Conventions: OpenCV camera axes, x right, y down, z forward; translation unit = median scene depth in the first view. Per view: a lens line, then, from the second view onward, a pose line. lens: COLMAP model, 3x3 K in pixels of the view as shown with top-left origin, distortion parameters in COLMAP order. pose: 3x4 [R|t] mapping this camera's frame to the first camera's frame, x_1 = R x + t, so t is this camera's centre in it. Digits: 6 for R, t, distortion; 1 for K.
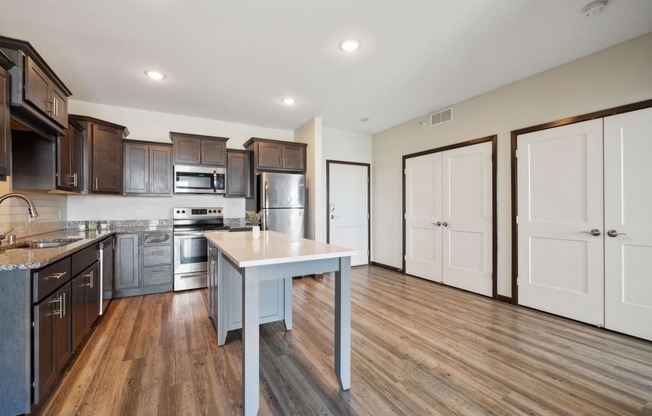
lens RADIAL K [[272.6, 0, 323.9], [0, 272.6, 207.7], [0, 0, 1]] dist [-0.002811, -0.000467]
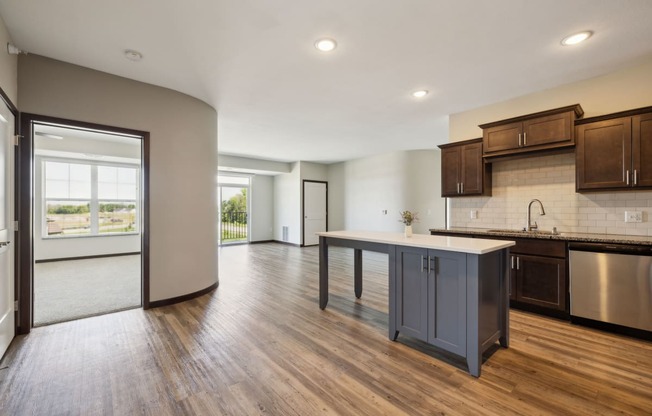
lens RADIAL K [[272.6, 0, 326.6], [0, 272.6, 209.6], [0, 0, 1]] dist [-0.002811, -0.000467]
pose [[-0.978700, 0.004241, -0.205254, 0.288898], [0.004237, 0.999991, 0.000459, 0.000578], [0.205254, -0.000421, -0.978709, 1.909625]]
